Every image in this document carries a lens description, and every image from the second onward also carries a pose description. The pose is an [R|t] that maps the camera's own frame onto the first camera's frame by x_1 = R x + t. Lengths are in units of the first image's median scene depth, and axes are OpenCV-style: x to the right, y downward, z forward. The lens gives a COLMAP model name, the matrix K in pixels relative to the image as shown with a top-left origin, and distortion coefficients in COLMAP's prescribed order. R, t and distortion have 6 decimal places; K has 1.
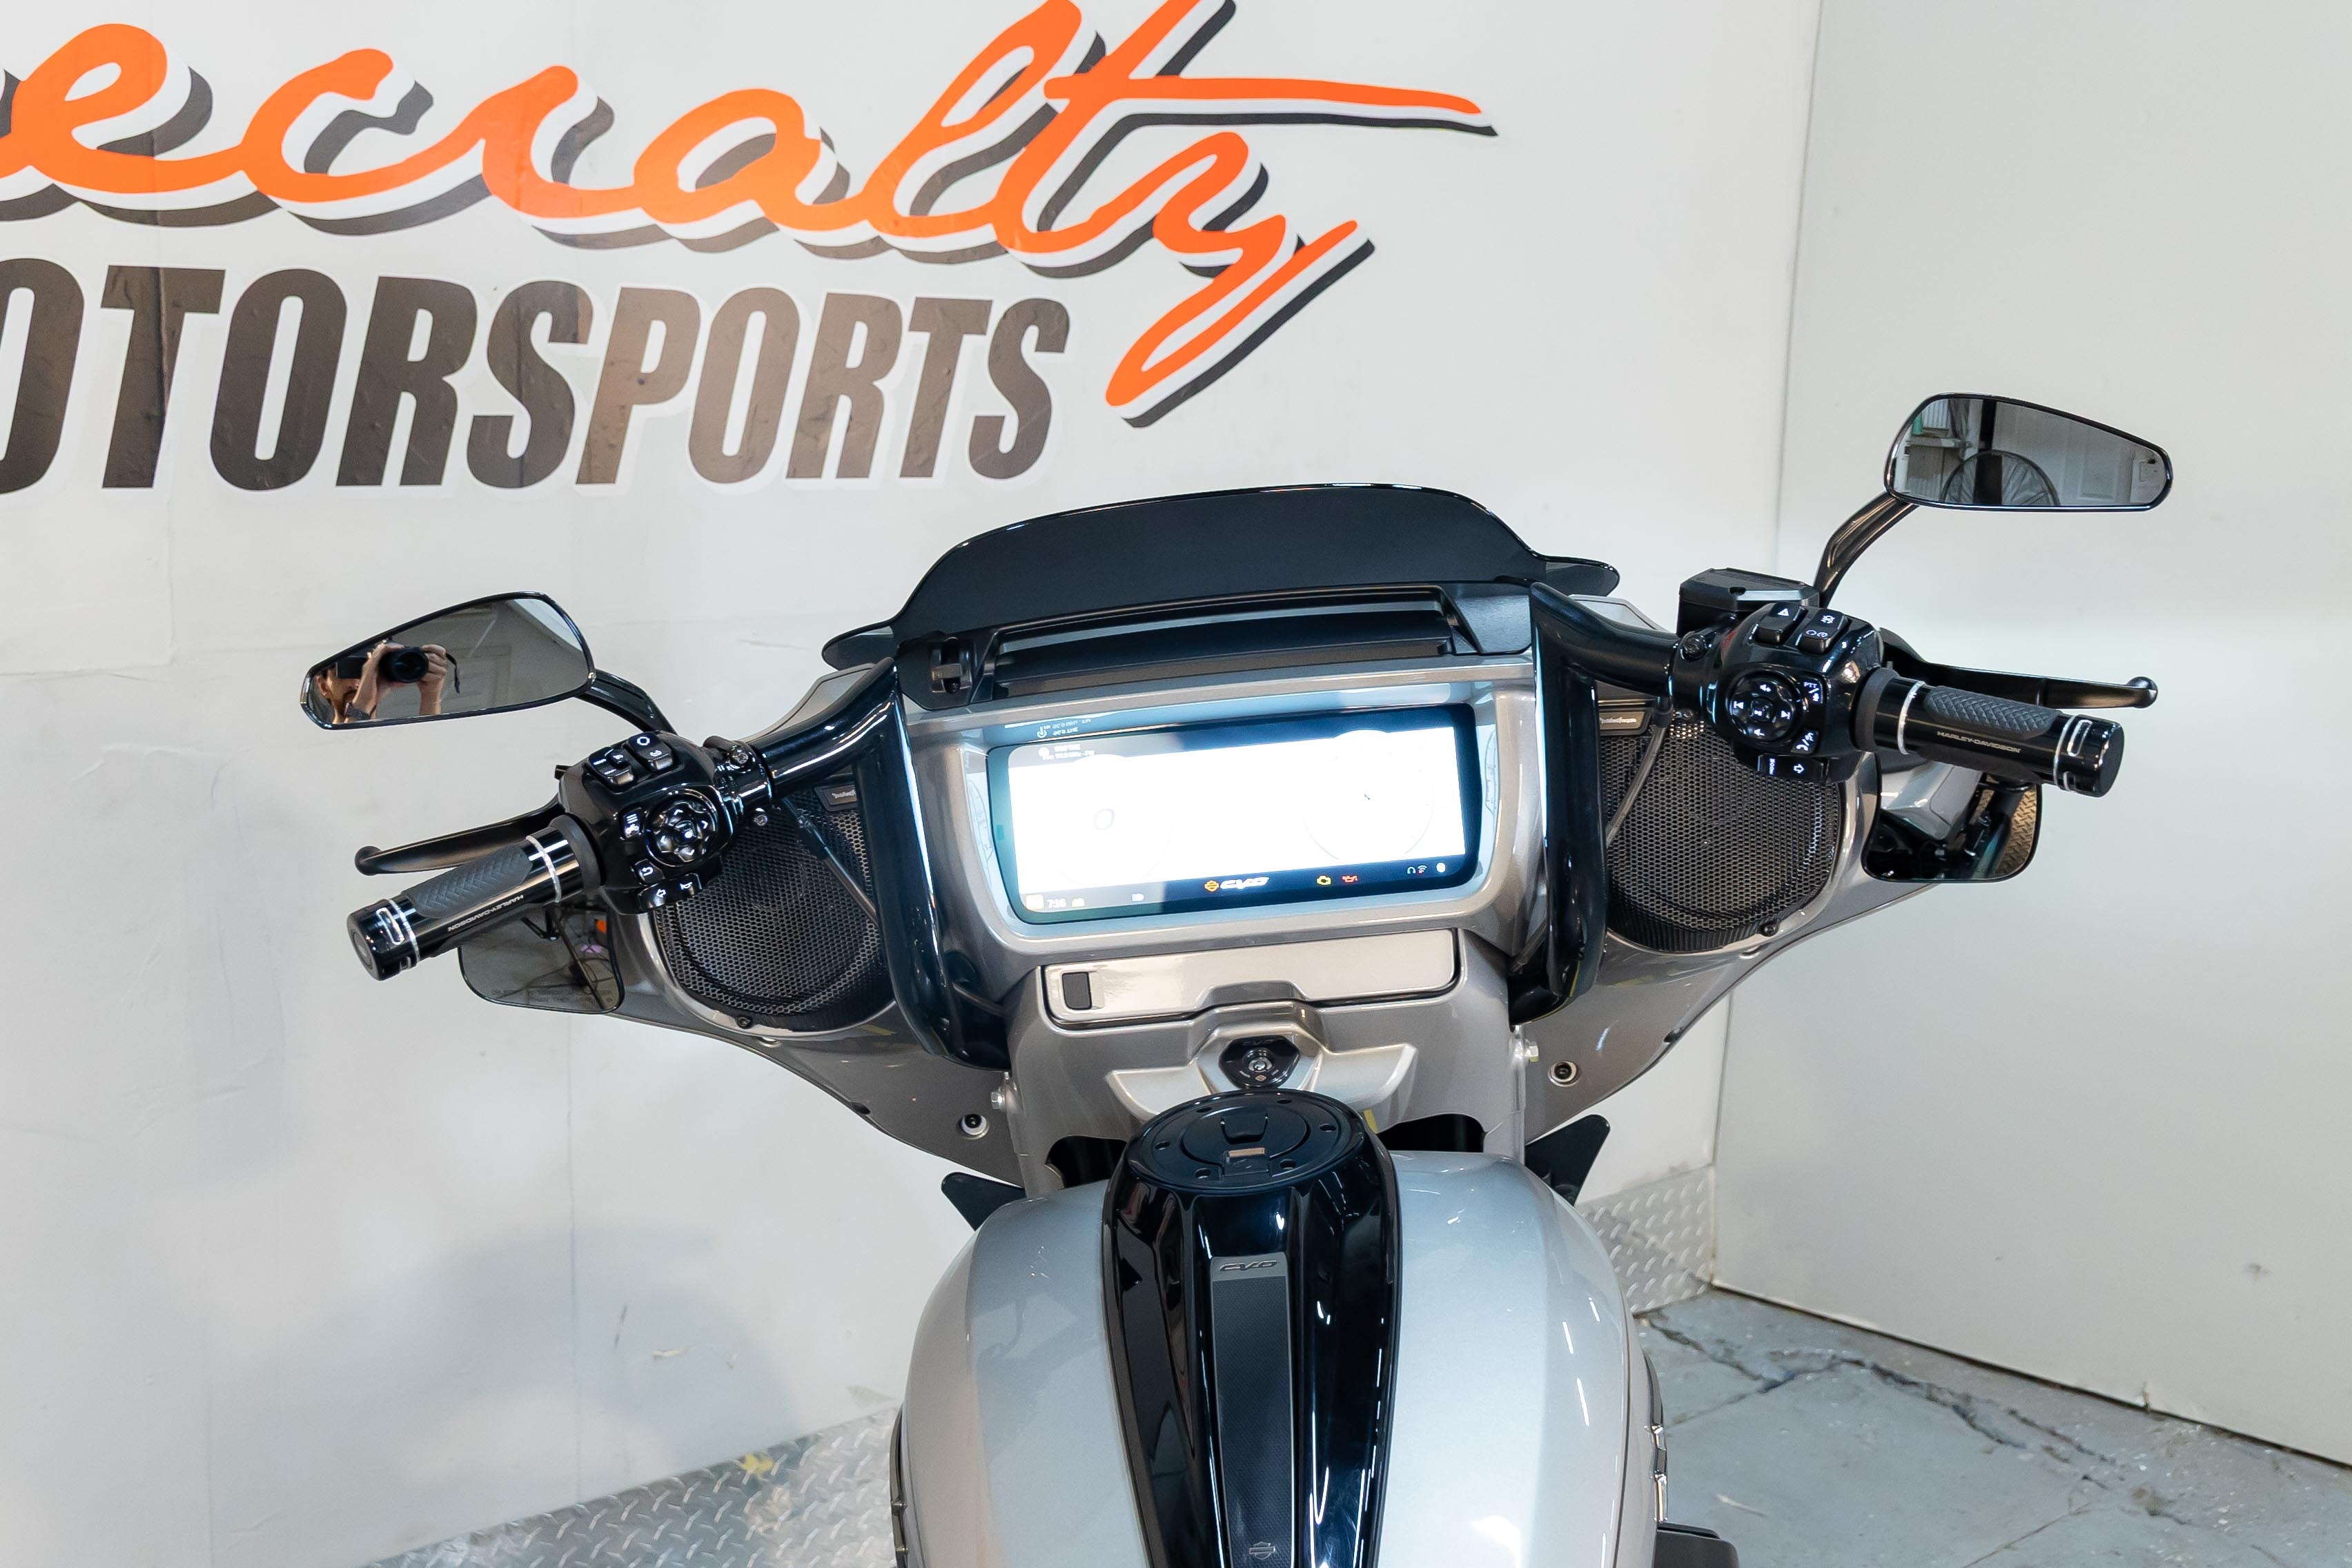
lens RADIAL K [[2222.7, 0, 1071.4], [0, 2222.7, 780.9], [0, 0, 1]] dist [-0.013037, -0.006012]
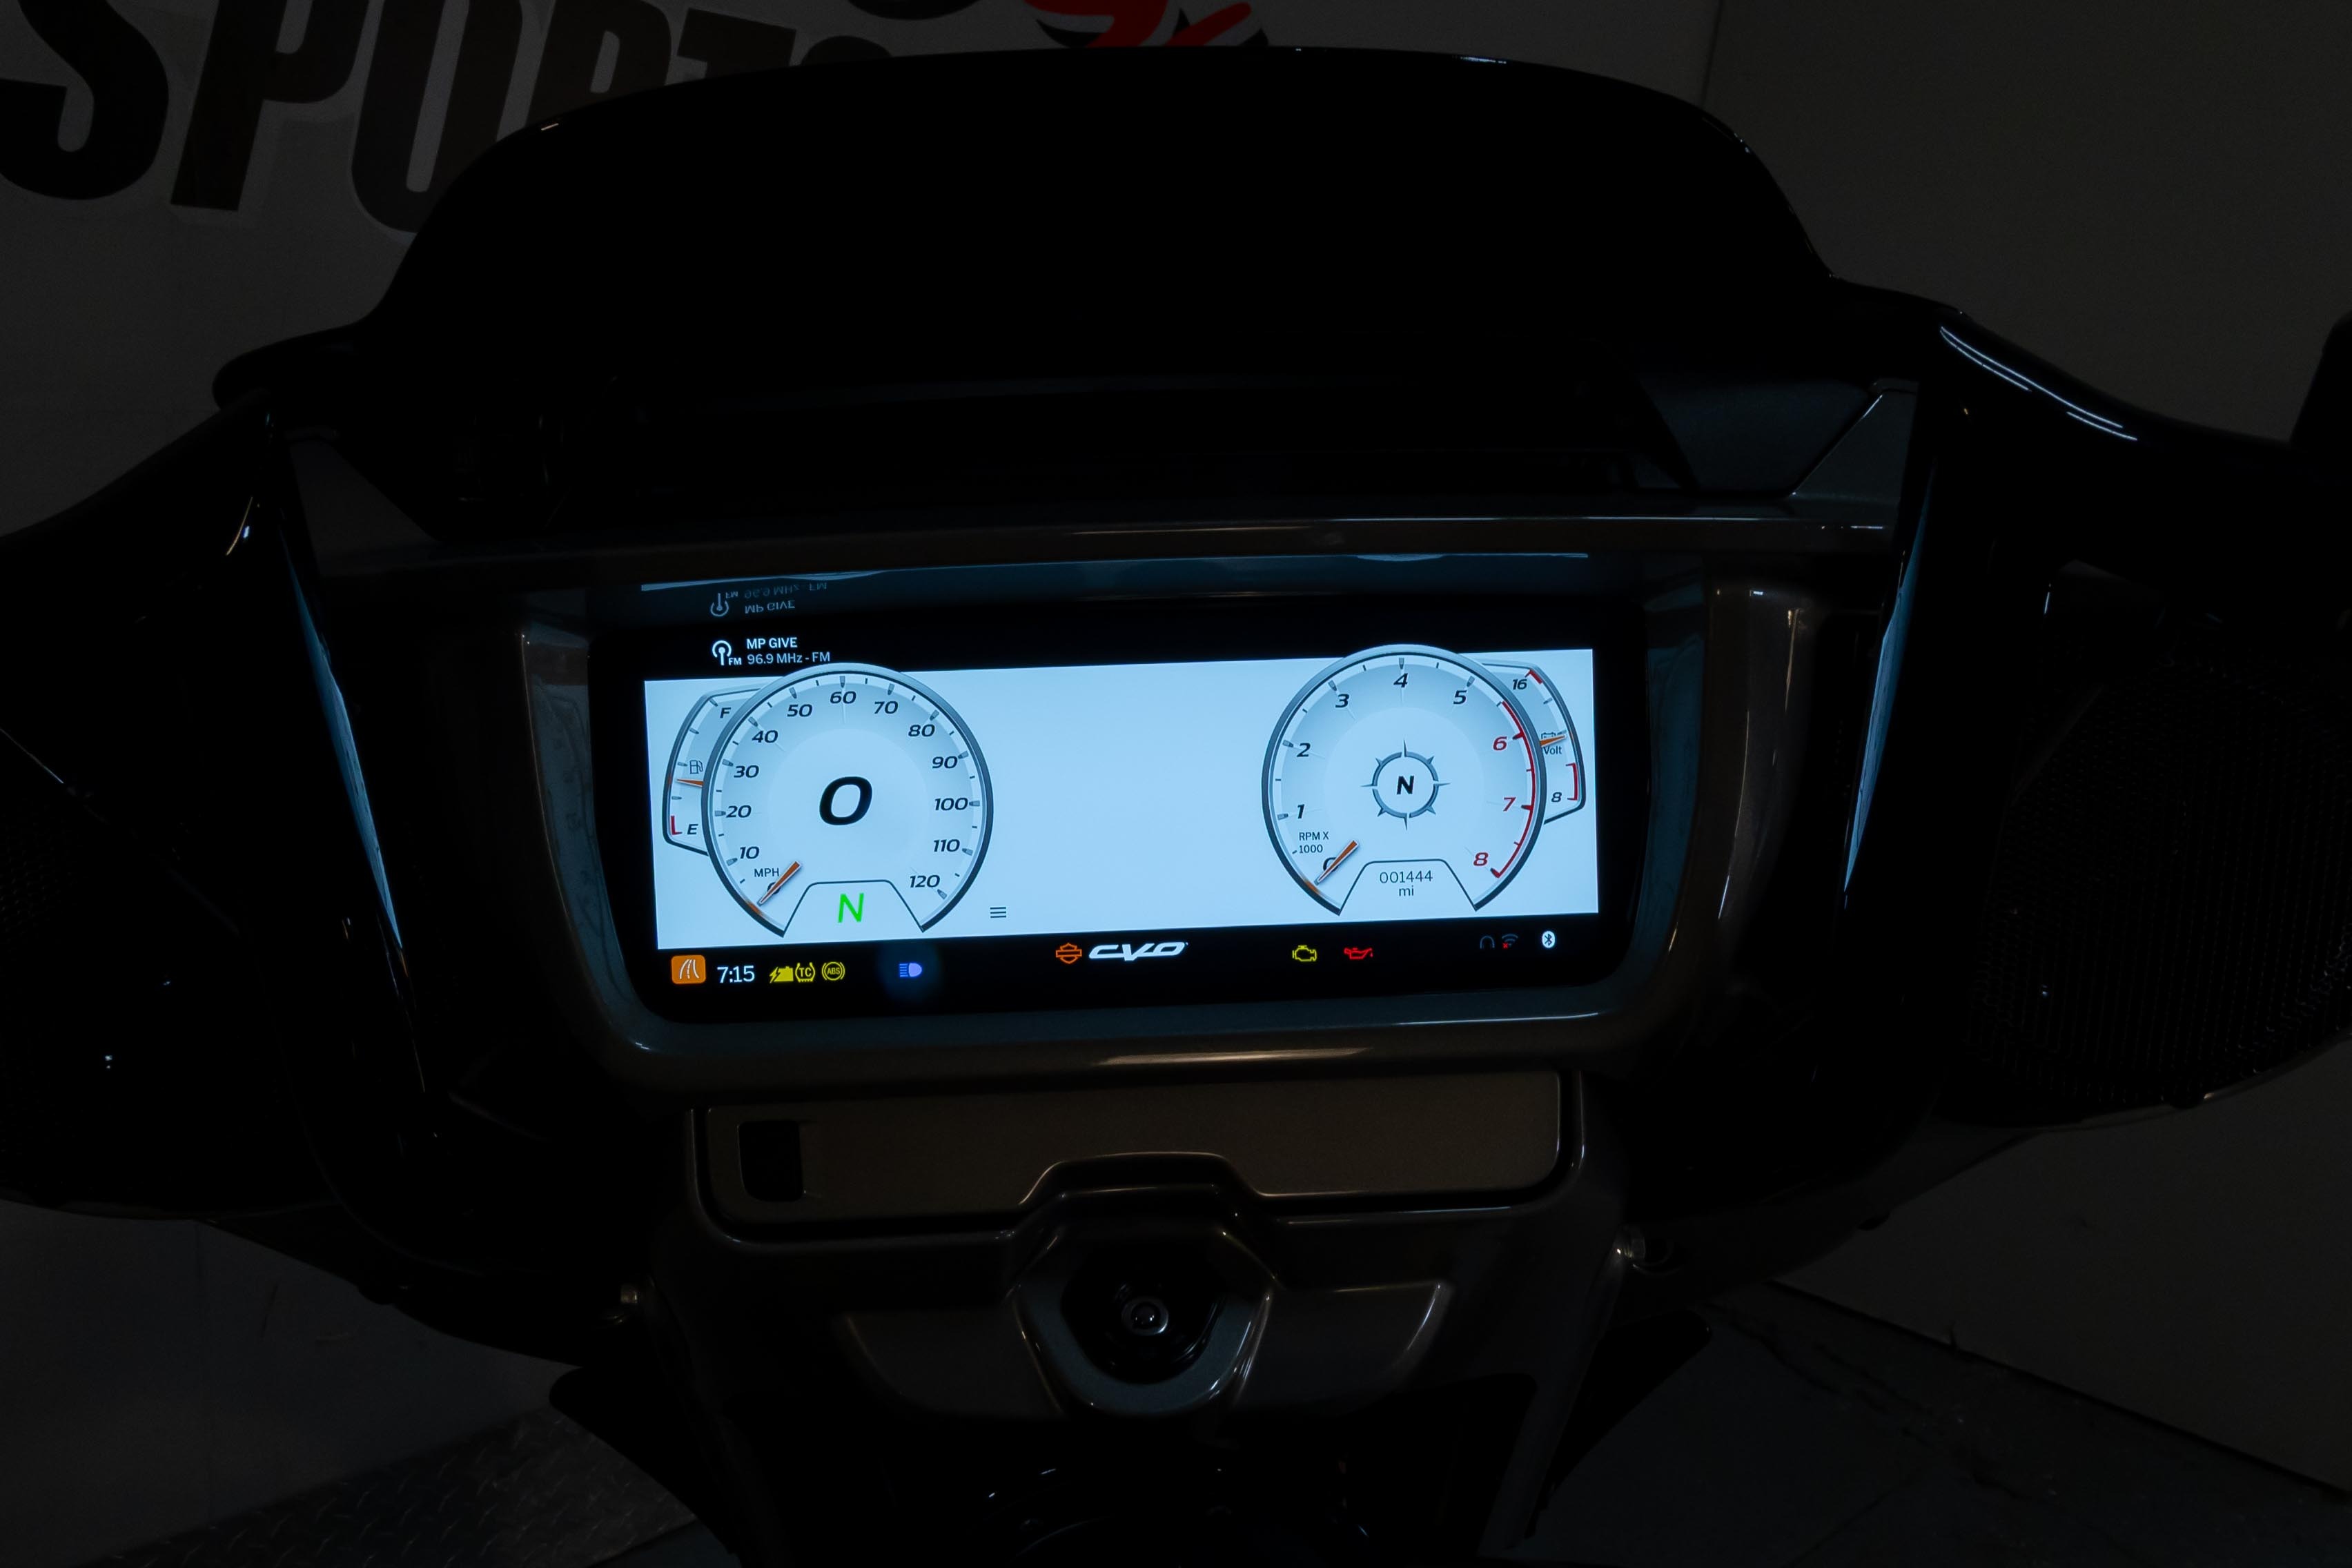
lens RADIAL K [[1717.4, 0, 1111.1], [0, 1717.4, 776.9], [0, 0, 1]] dist [-0.007482, -0.004584]
pose [[0.992058, 0.047203, 0.116587, 0.017946], [-0.056894, 0.995069, 0.081246, -0.013187], [-0.112177, -0.087234, 0.989852, 0.413737]]
